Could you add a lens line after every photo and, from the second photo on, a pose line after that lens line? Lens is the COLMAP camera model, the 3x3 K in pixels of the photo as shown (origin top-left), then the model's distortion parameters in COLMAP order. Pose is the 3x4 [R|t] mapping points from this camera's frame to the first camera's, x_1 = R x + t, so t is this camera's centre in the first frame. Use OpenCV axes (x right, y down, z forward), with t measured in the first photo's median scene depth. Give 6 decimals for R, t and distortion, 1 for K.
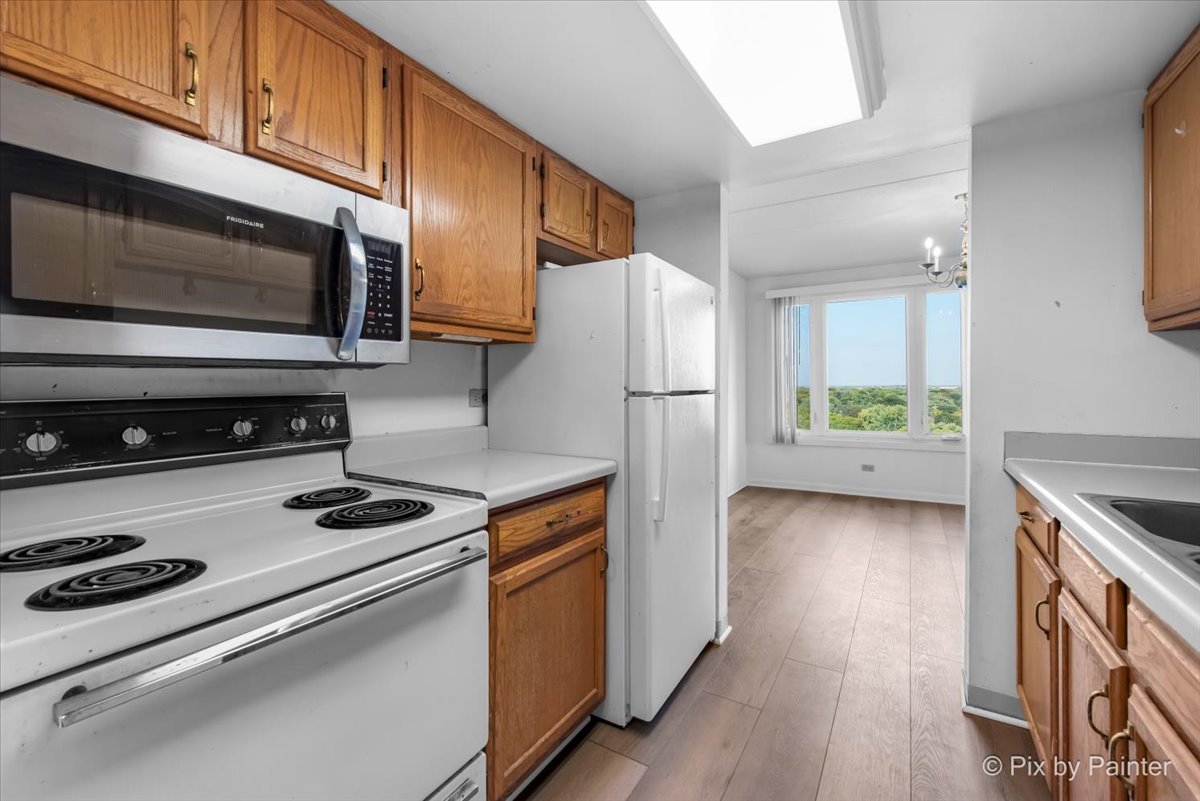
lens RADIAL K [[499.1, 0, 602.1], [0, 499.1, 380.8], [0, 0, 1]] dist [0.000732, 0.000077]
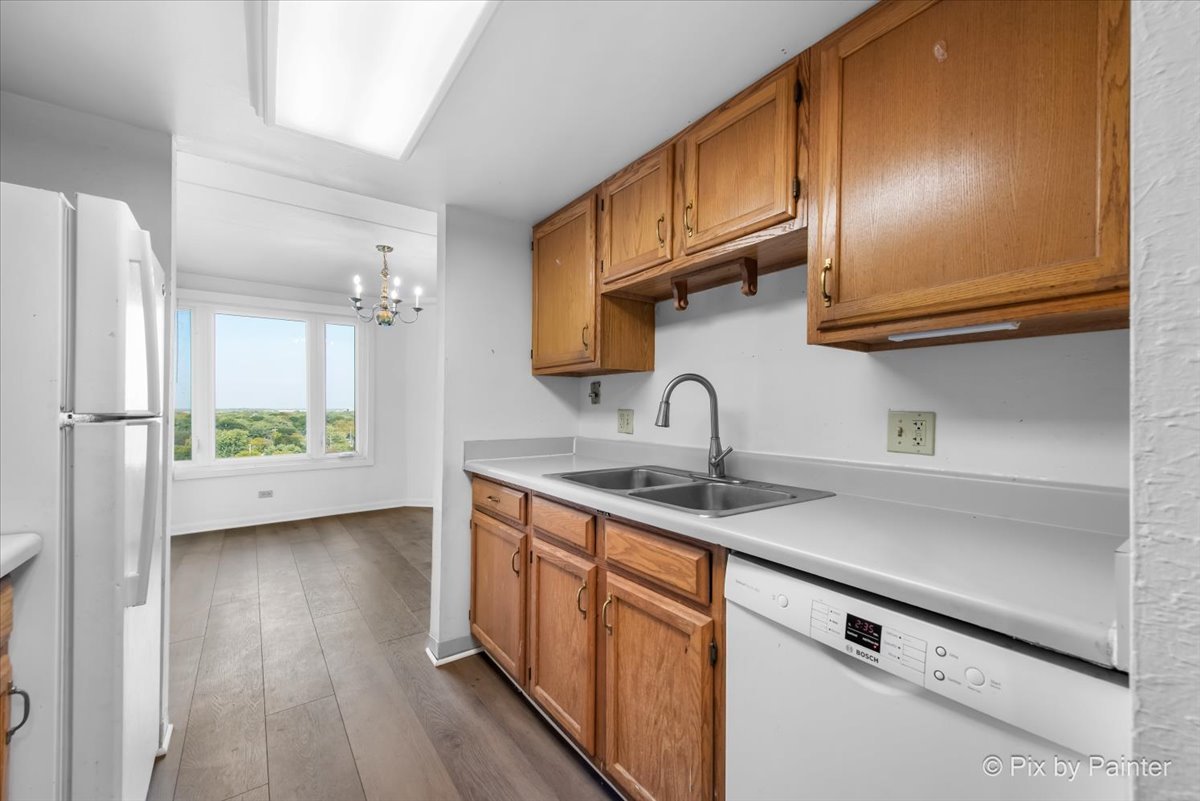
lens RADIAL K [[475.7, 0, 604.5], [0, 475.7, 405.1], [0, 0, 1]] dist [0.001157, 0.000044]
pose [[0.369129, 0.008385, 0.929340, -0.128274], [-0.008780, 0.999946, -0.005535, 0.004044], [-0.929337, -0.006116, 0.369183, 0.091071]]
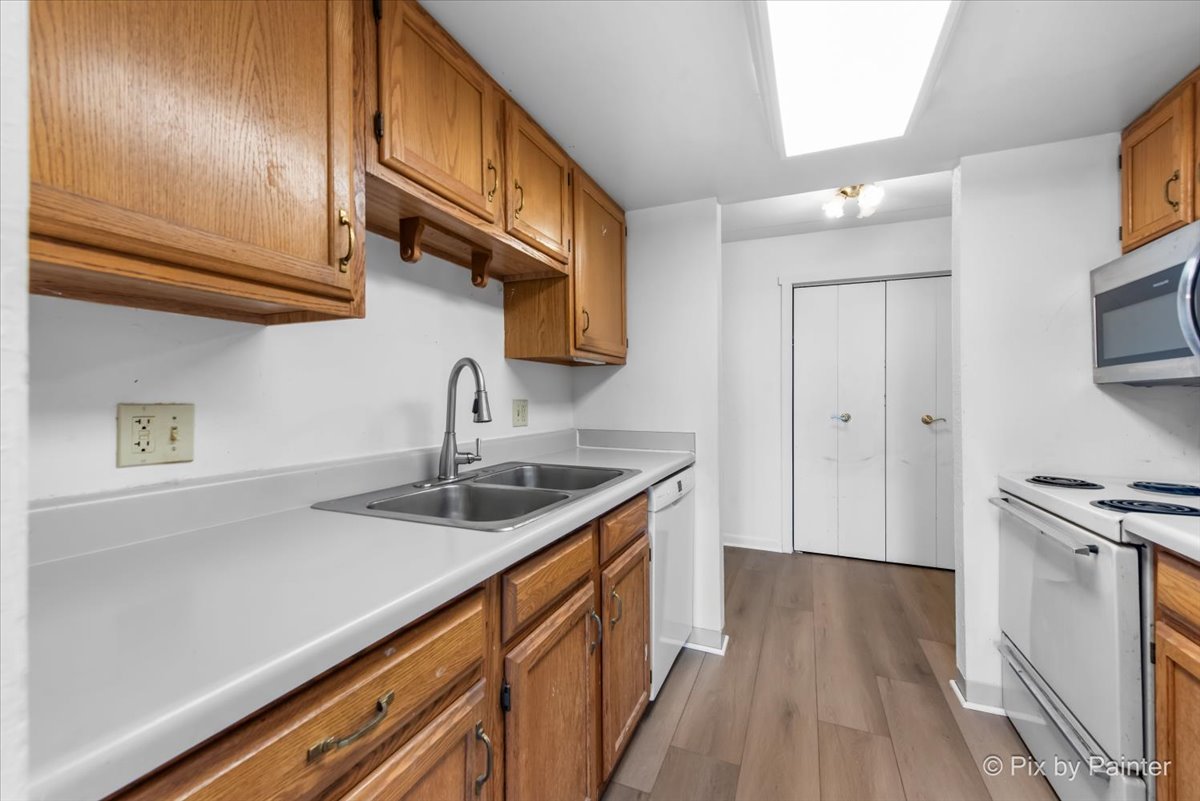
lens RADIAL K [[475.7, 0, 604.5], [0, 475.7, 405.1], [0, 0, 1]] dist [0.001157, 0.000044]
pose [[-0.987727, 0.014972, -0.155473, 0.321765], [0.015170, 0.999885, -0.000081, 0.010588], [0.155454, -0.002439, -0.987840, 0.631154]]
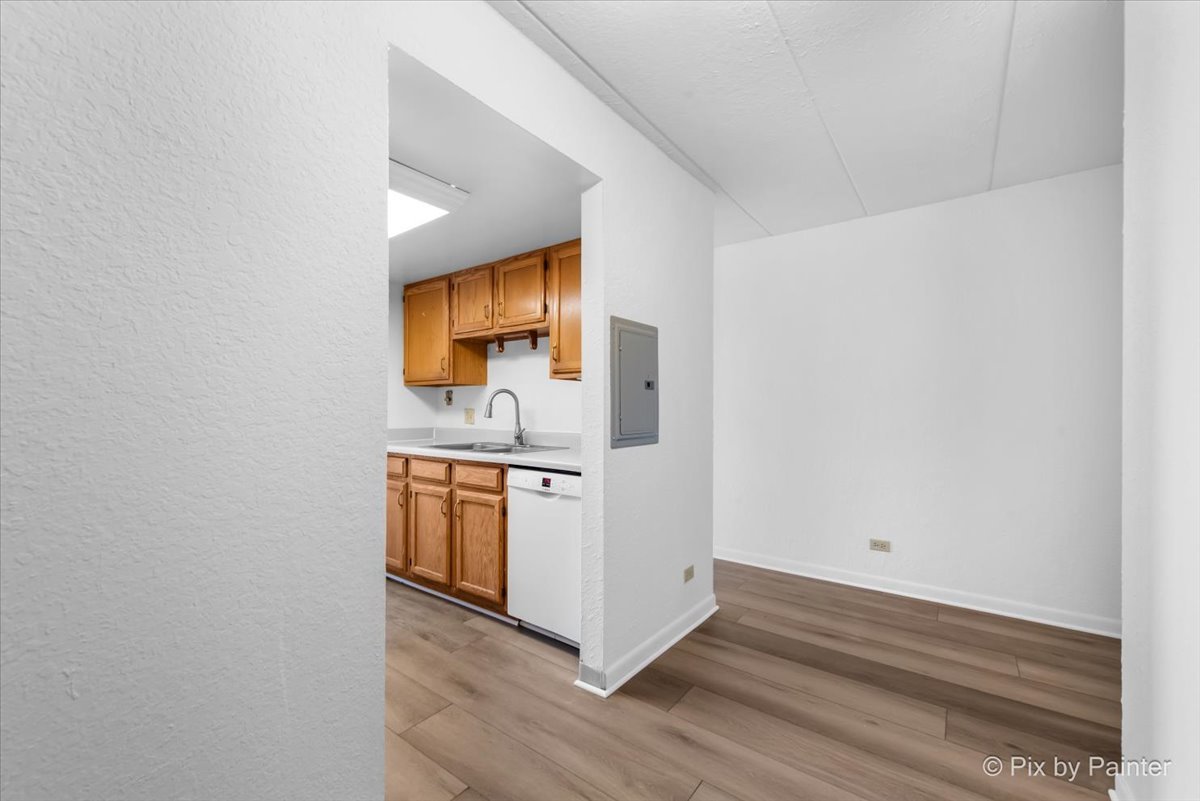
lens RADIAL K [[481.0, 0, 604.5], [0, 481.0, 413.5], [0, 0, 1]] dist [0.007638, -0.000304]
pose [[0.079413, -0.007908, 0.996810, -0.547073], [-0.006346, 0.999944, 0.008438, 0.006225], [-0.996822, -0.006996, 0.079358, -0.077579]]
